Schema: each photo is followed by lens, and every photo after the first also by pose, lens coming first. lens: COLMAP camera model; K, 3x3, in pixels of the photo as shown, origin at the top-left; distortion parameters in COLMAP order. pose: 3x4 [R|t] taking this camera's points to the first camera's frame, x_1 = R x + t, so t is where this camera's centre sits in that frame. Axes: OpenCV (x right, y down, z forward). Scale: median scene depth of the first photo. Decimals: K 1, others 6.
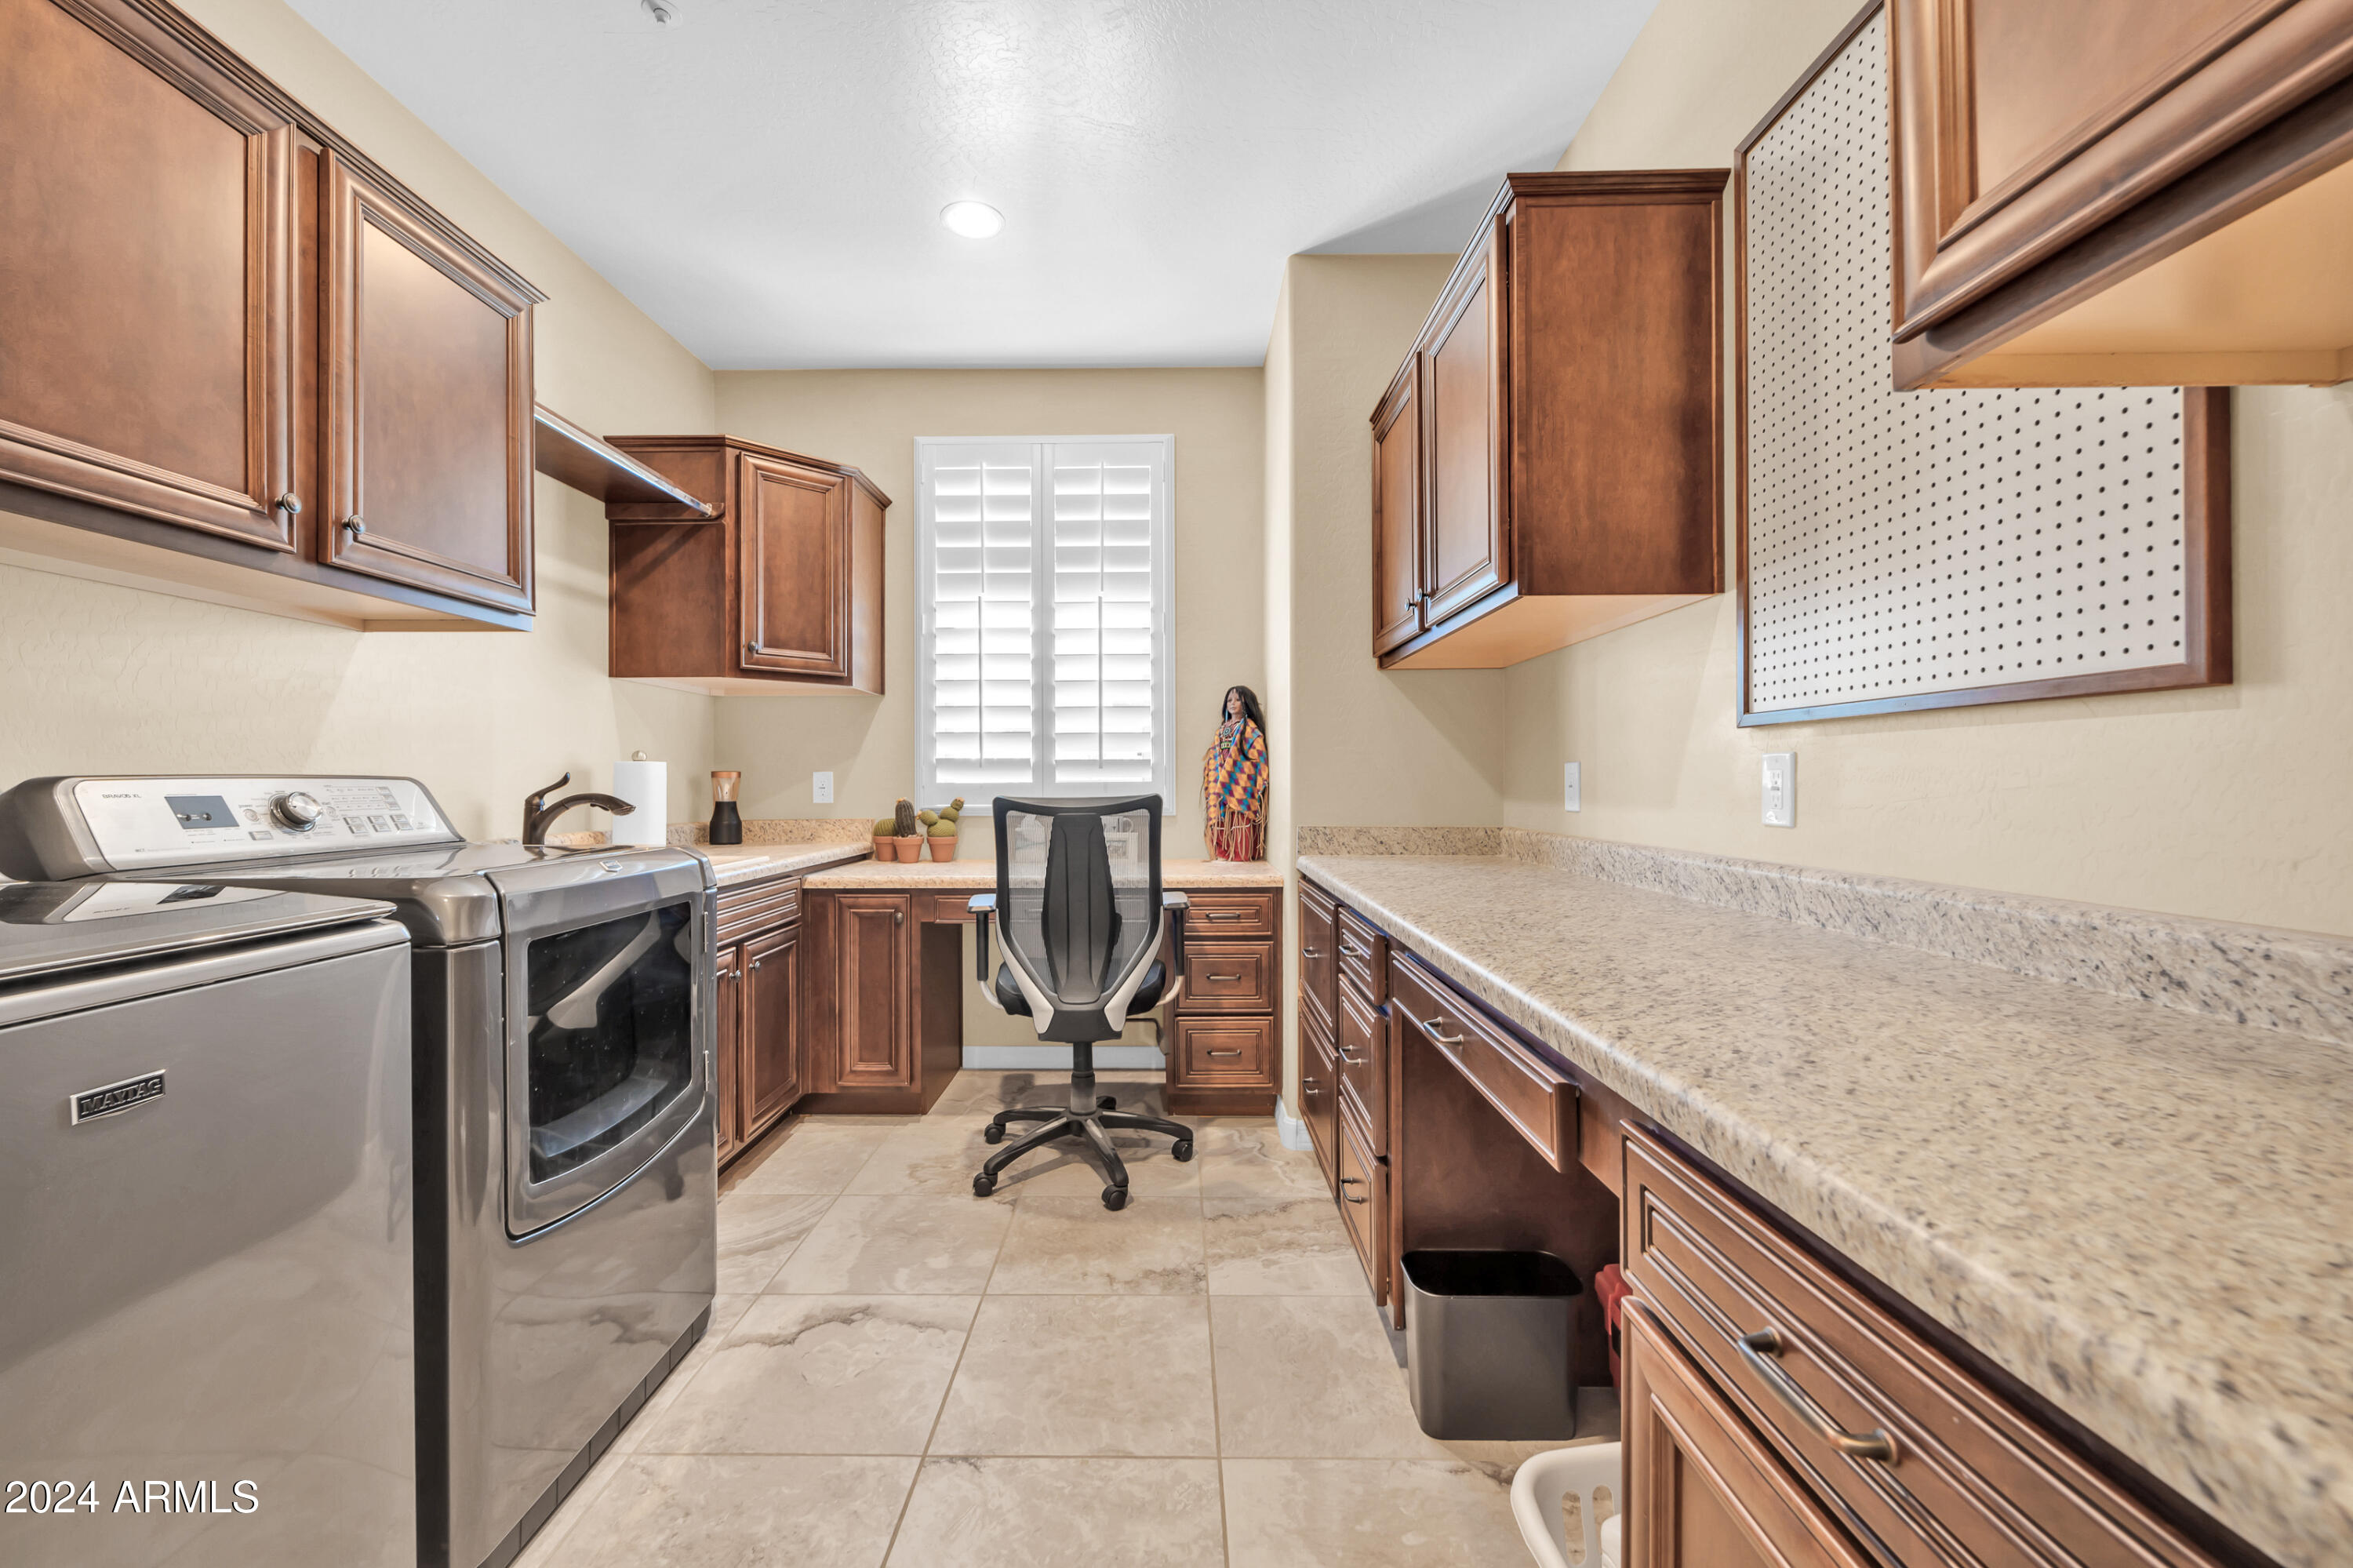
lens RADIAL K [[930.4, 0, 1164.6], [0, 930.4, 777.5], [0, 0, 1]] dist [0.009046, -0.001903]
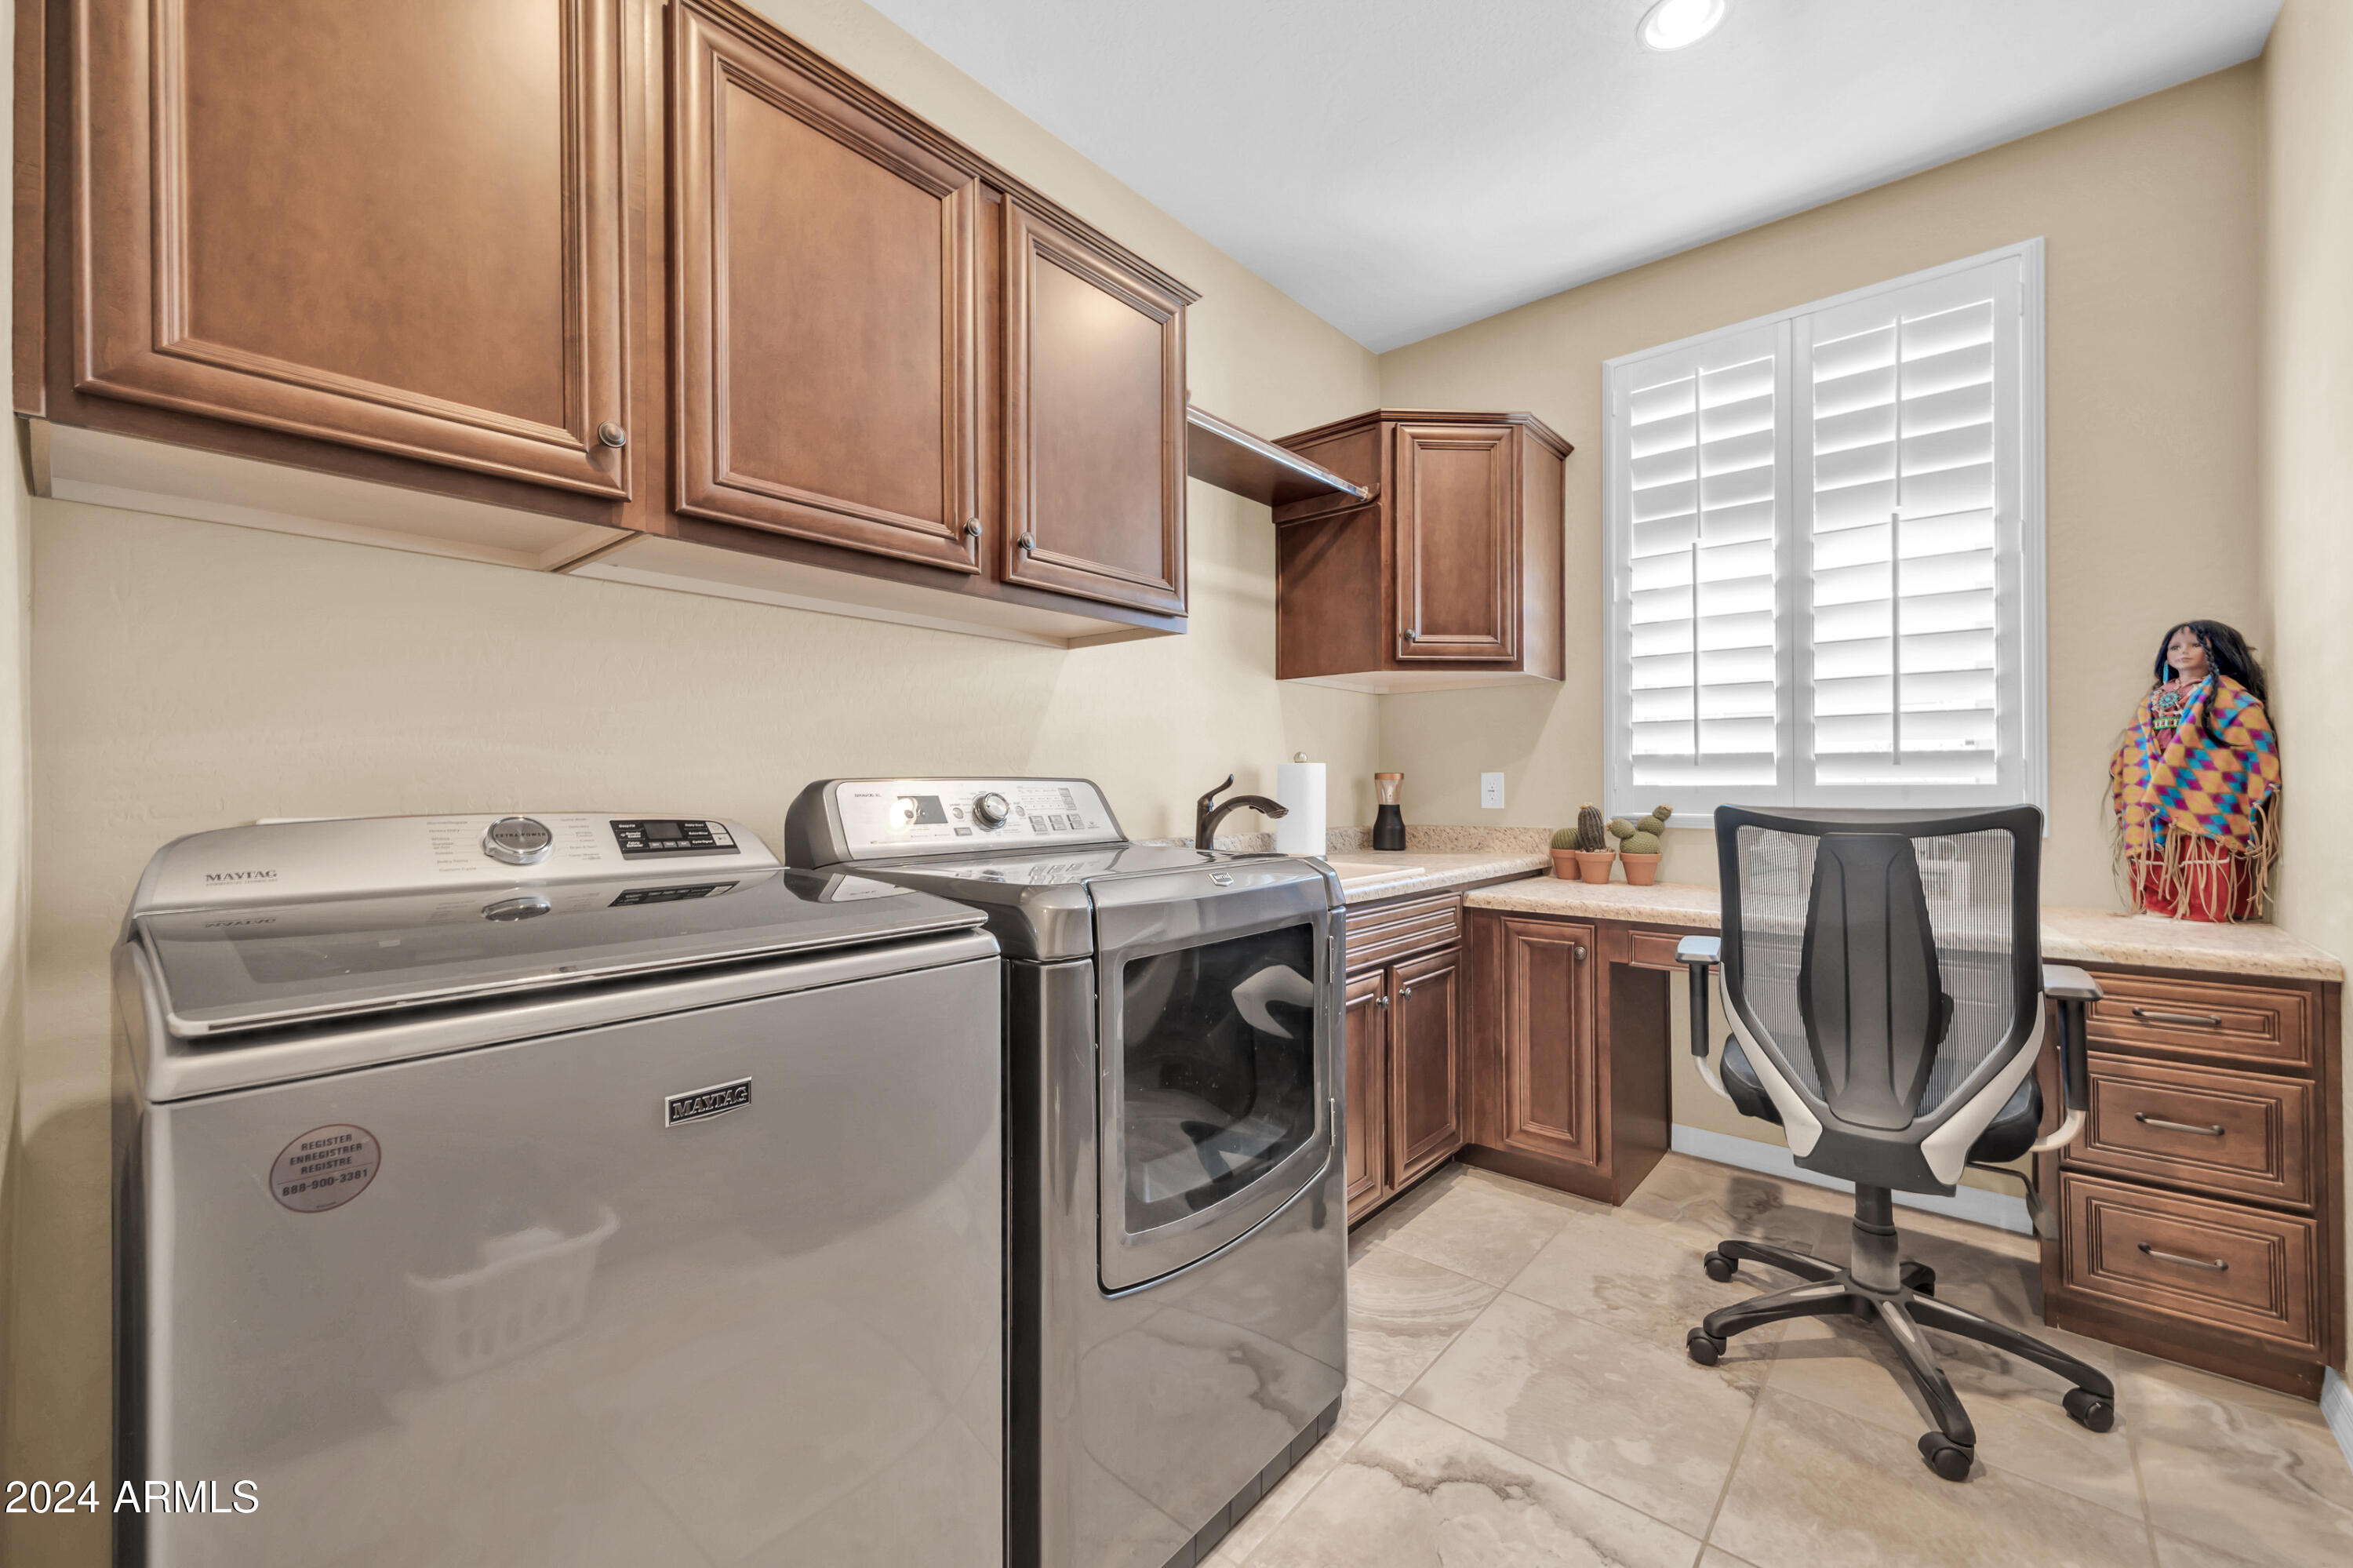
lens RADIAL K [[930.4, 0, 1153.7], [0, 930.4, 779.0], [0, 0, 1]] dist [0.009046, -0.001903]
pose [[0.750323, -0.002448, -0.661066, -0.033835], [0.002111, 0.999997, -0.001307, 0.000492], [0.661067, -0.000415, 0.750326, 0.174371]]
